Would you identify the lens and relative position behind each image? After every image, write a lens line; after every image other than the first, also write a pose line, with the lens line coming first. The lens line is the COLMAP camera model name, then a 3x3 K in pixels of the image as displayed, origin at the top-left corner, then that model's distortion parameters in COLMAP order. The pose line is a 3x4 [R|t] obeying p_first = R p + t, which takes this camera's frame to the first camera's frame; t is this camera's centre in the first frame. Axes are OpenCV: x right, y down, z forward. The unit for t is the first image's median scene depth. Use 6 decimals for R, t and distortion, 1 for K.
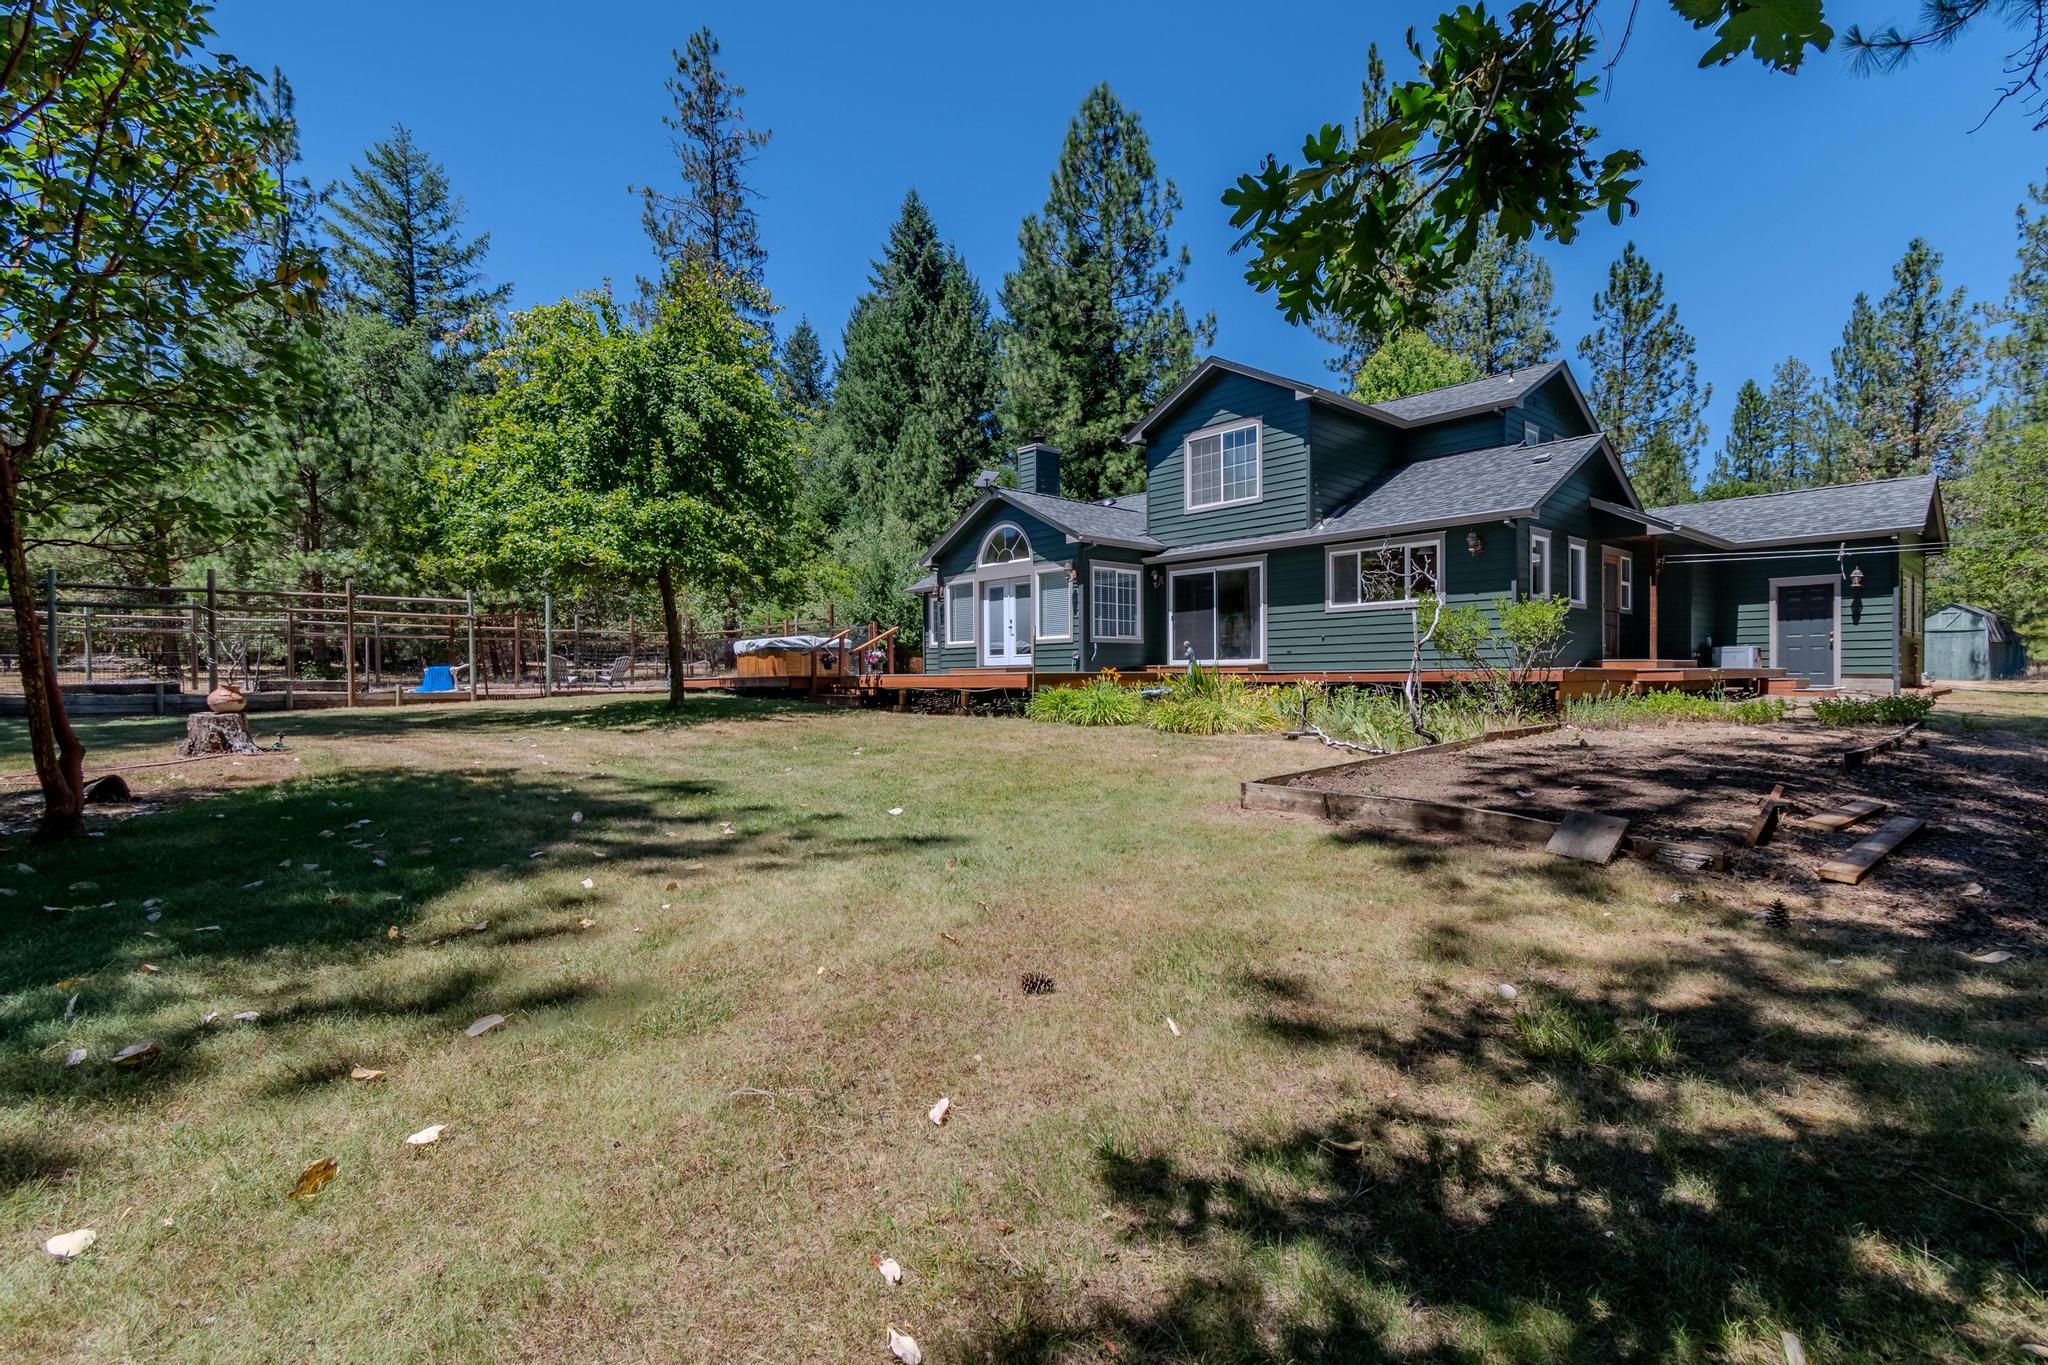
lens RADIAL K [[926.1, 0, 1024.0], [0, 926.1, 682.5], [0, 0, 1]] dist [0.000824, 0.000187]
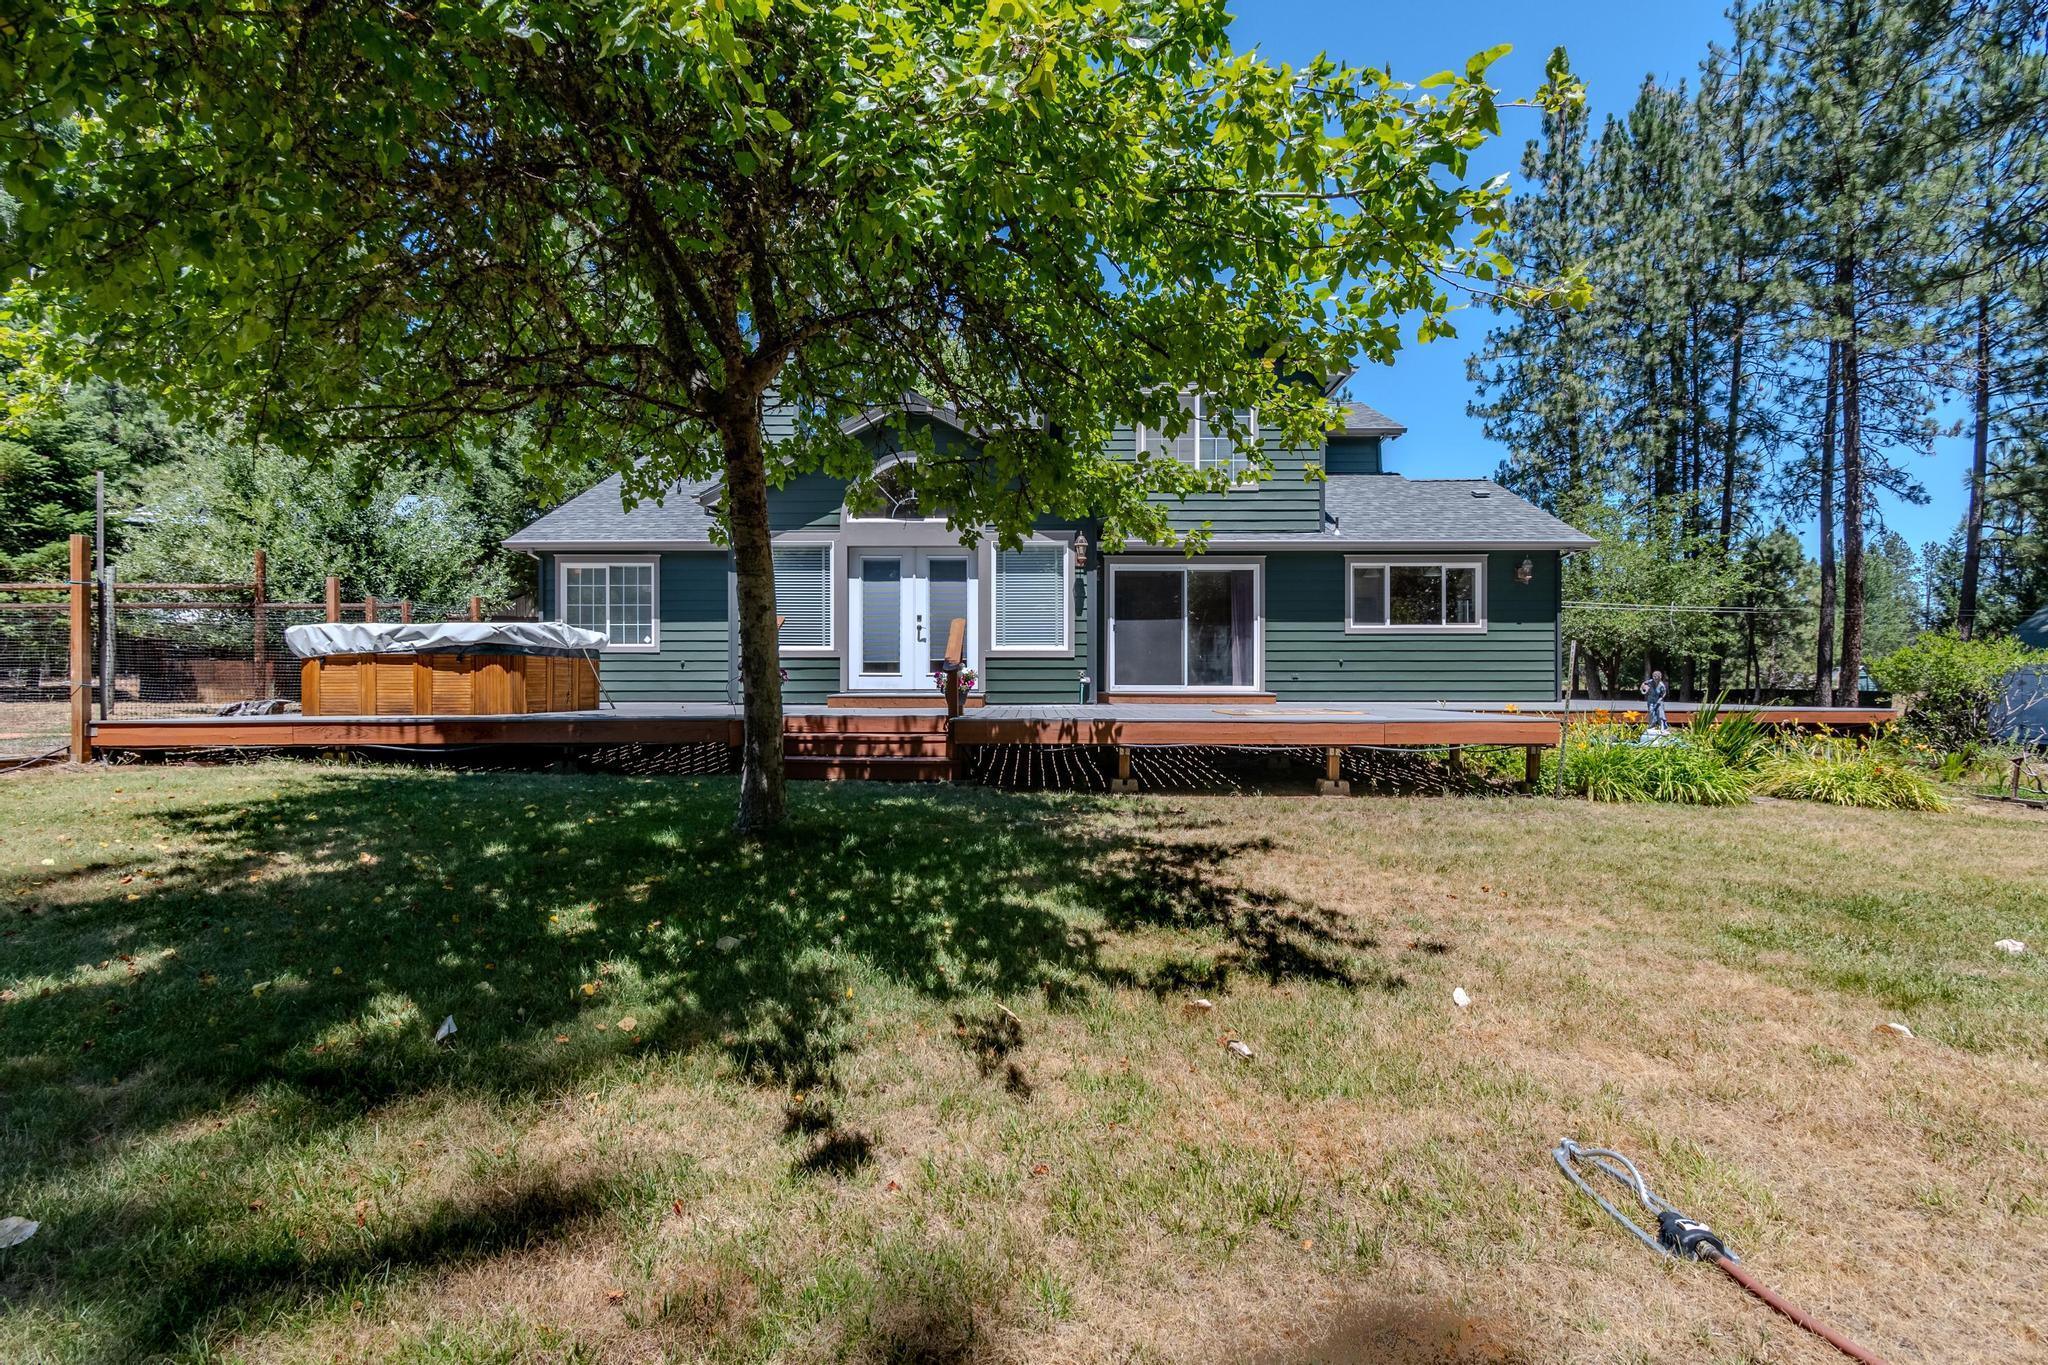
lens RADIAL K [[926.1, 0, 1024.0], [0, 926.1, 682.5], [0, 0, 1]] dist [0.000824, 0.000187]
pose [[0.675088, 0.011707, 0.737645, -0.427113], [-0.001743, 0.999897, -0.014274, -0.015097], [-0.737735, 0.008350, 0.675038, 0.551805]]
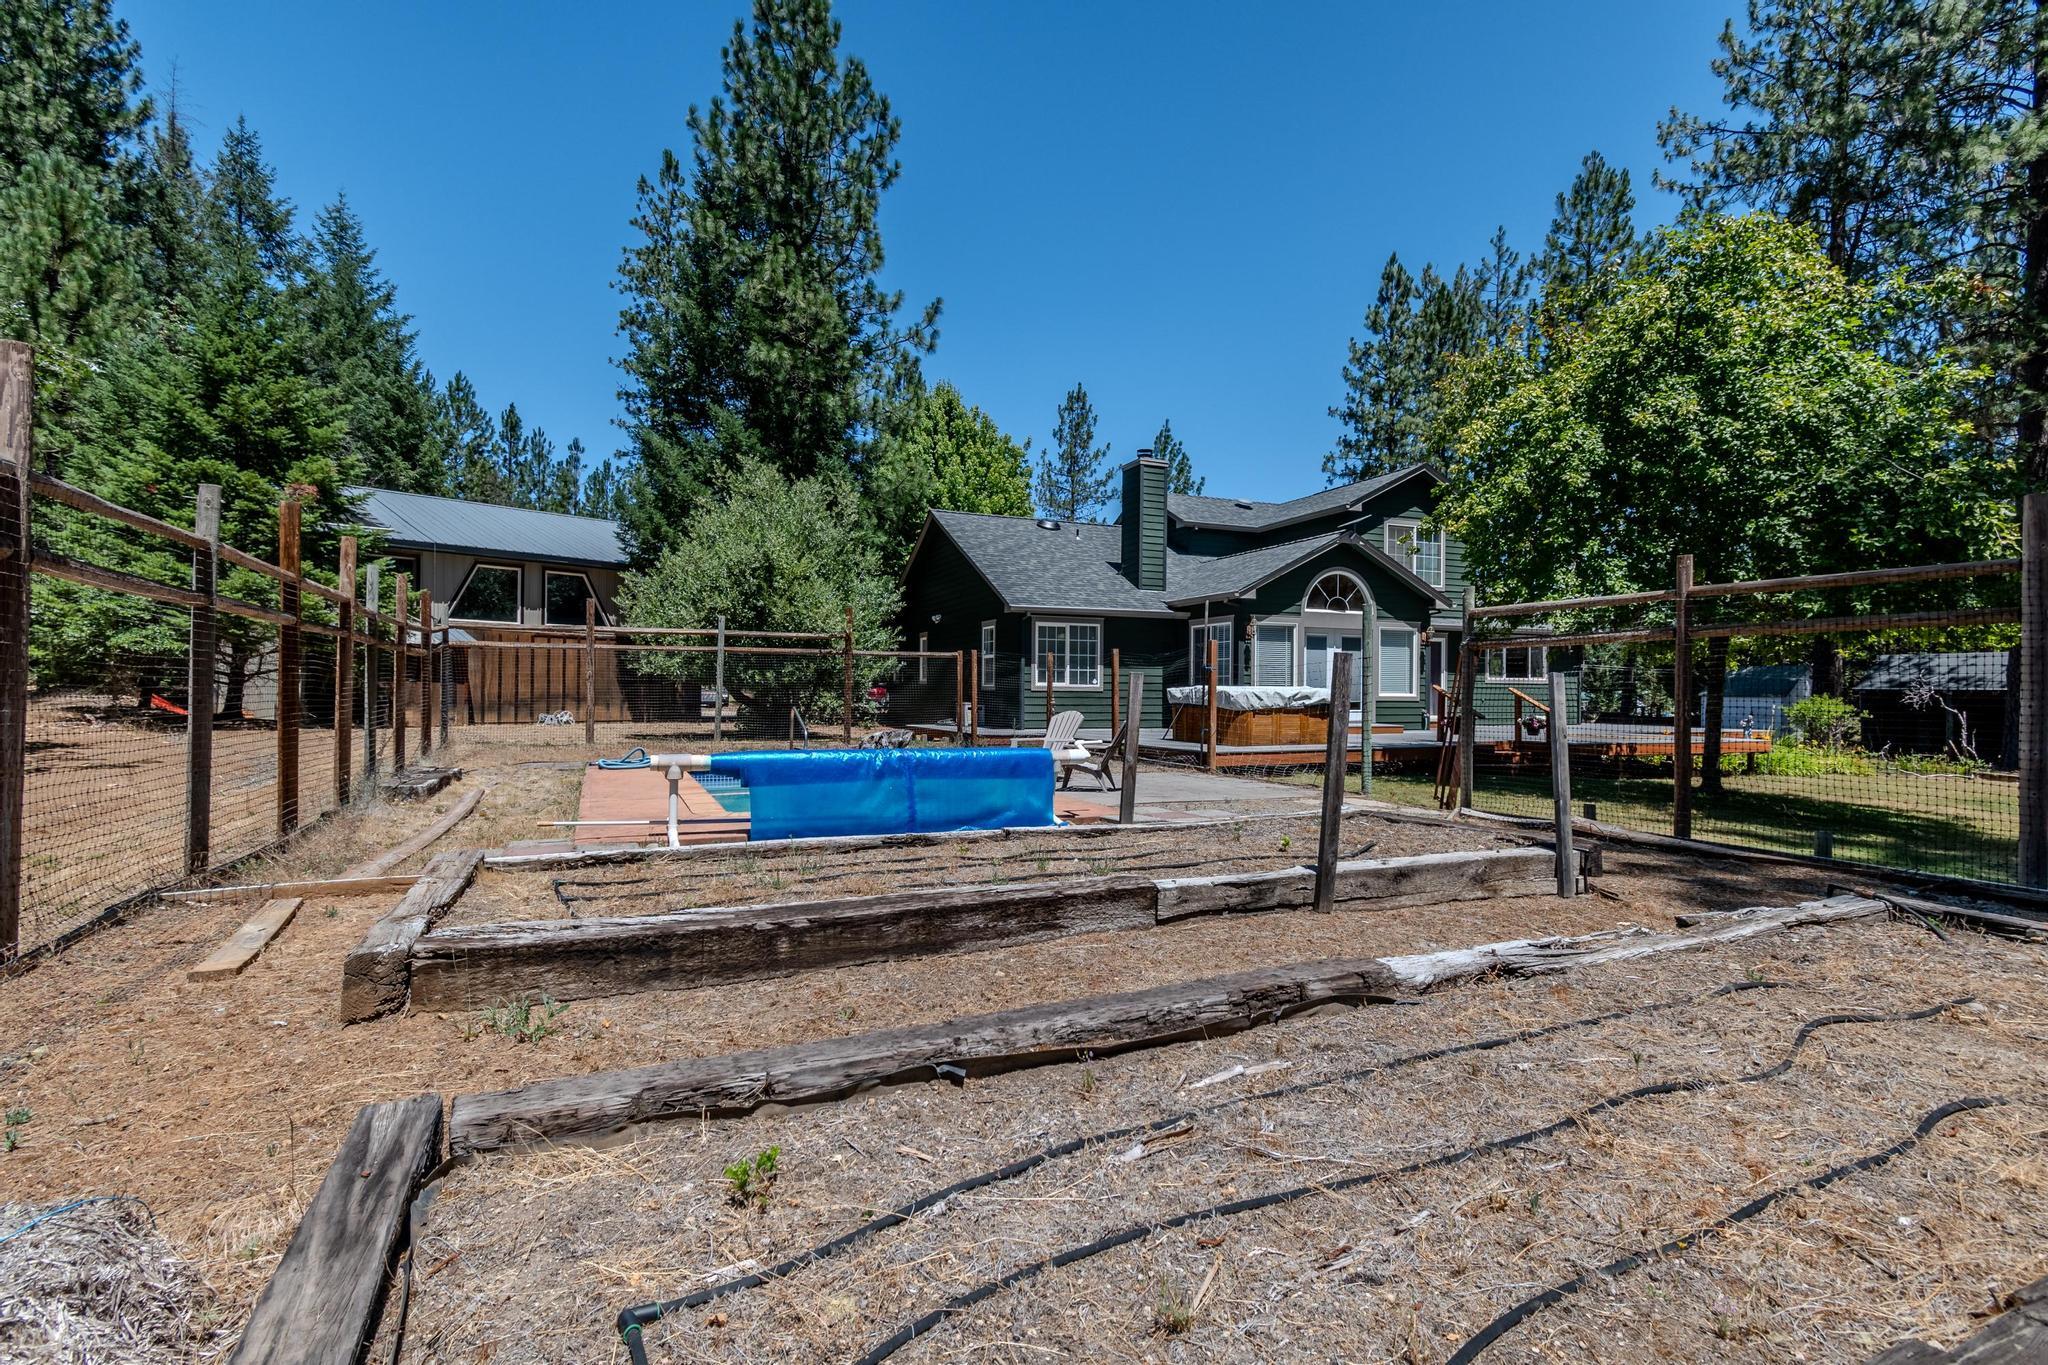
lens RADIAL K [[978.4, 0, 1009.3], [0, 978.4, 689.9], [0, 0, 1]] dist [0.003121, 0.000230]
pose [[0.335298, 0.012250, 0.942032, -1.085519], [-0.005740, 0.999923, -0.010959, -0.038334], [-0.942095, -0.001733, 0.335343, 1.005986]]
